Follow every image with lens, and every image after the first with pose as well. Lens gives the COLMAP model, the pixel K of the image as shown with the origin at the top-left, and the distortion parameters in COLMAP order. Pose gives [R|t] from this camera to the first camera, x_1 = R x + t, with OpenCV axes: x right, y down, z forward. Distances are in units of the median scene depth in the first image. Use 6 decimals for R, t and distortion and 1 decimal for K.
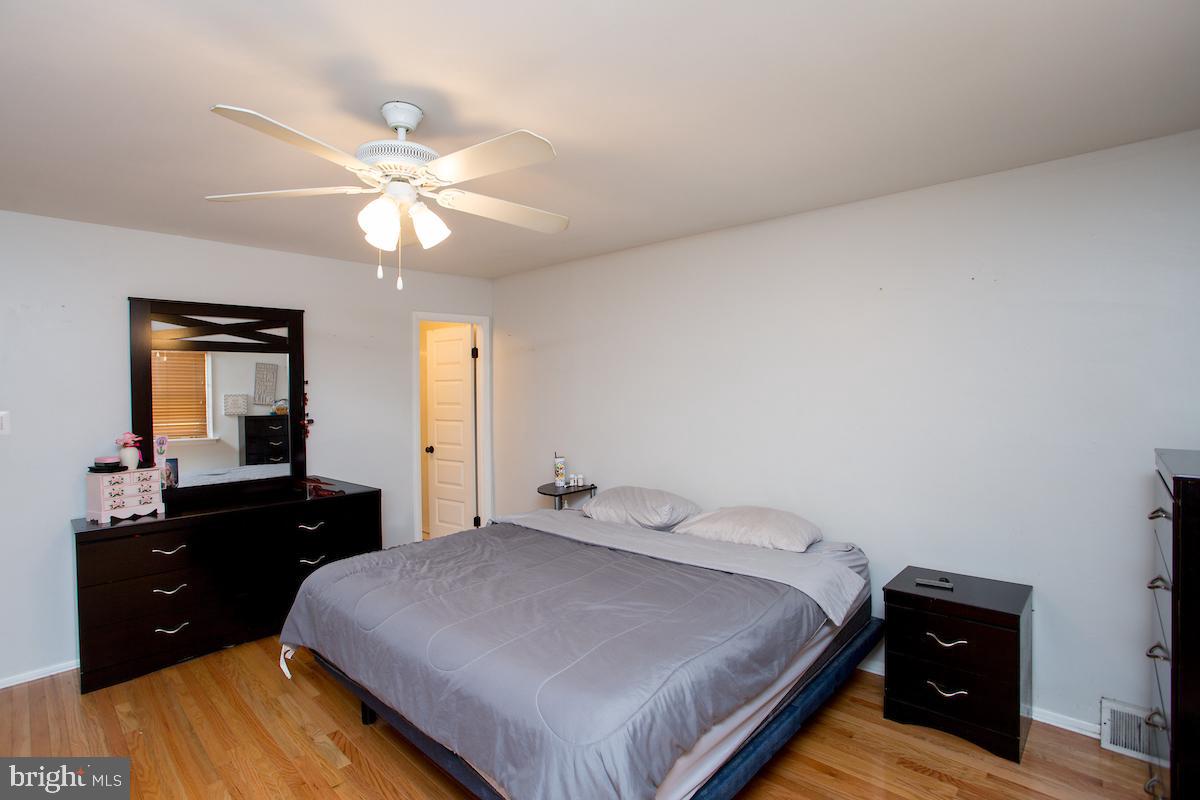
lens RADIAL K [[582.4, 0, 601.5], [0, 582.4, 394.0], [0, 0, 1]] dist [-0.065867, 0.020677]
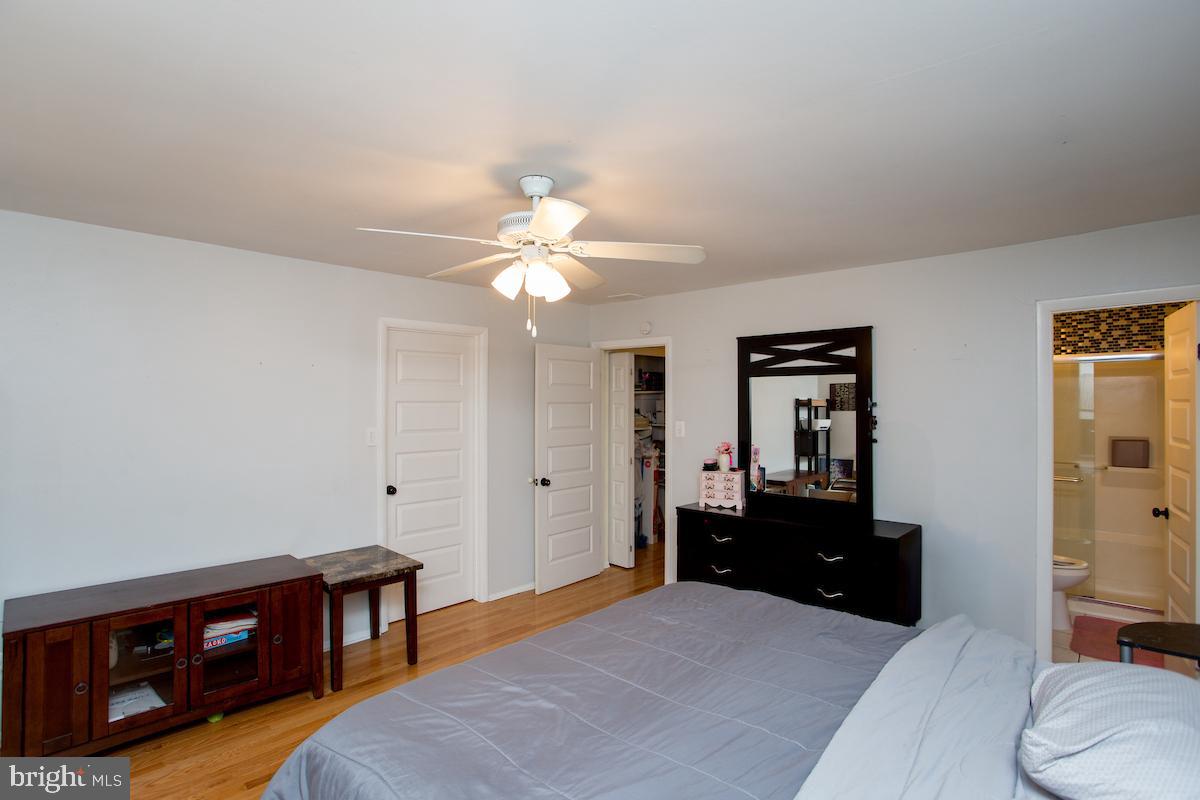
lens RADIAL K [[582.4, 0, 601.2], [0, 582.4, 397.3], [0, 0, 1]] dist [-0.065867, 0.020677]
pose [[0.020697, 0.000218, -0.999786, 0.474317], [-0.017279, 0.999851, -0.000140, -0.028640], [0.999636, 0.017278, 0.020698, 0.655455]]
